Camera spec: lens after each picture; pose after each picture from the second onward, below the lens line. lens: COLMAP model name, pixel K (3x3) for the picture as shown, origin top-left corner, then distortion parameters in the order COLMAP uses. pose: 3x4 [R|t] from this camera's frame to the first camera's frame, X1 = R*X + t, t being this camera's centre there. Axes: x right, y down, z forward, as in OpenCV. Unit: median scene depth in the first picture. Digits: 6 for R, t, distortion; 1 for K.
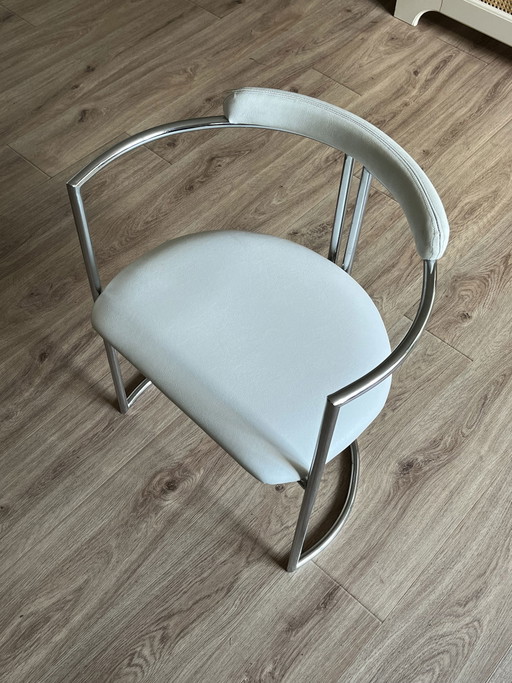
lens RADIAL K [[725.7, 0, 262.9], [0, 725.7, 345.3], [0, 0, 1]] dist [0.068457, 0.000000]
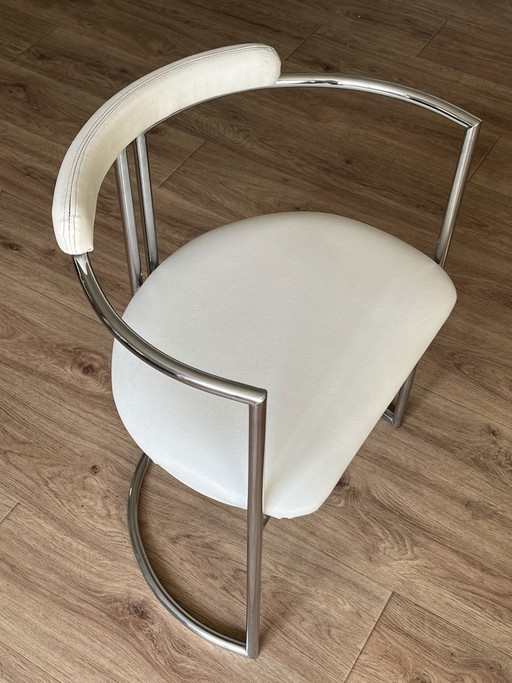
lens RADIAL K [[886.1, 0, 252.5], [0, 886.1, 341.0], [0, 0, 1]] dist [0.059688, 0.000000]
pose [[0.179298, 0.745508, -0.641927, 0.483065], [-0.808746, 0.483221, 0.335301, -0.295983], [0.560162, 0.459037, 0.689567, 0.248081]]
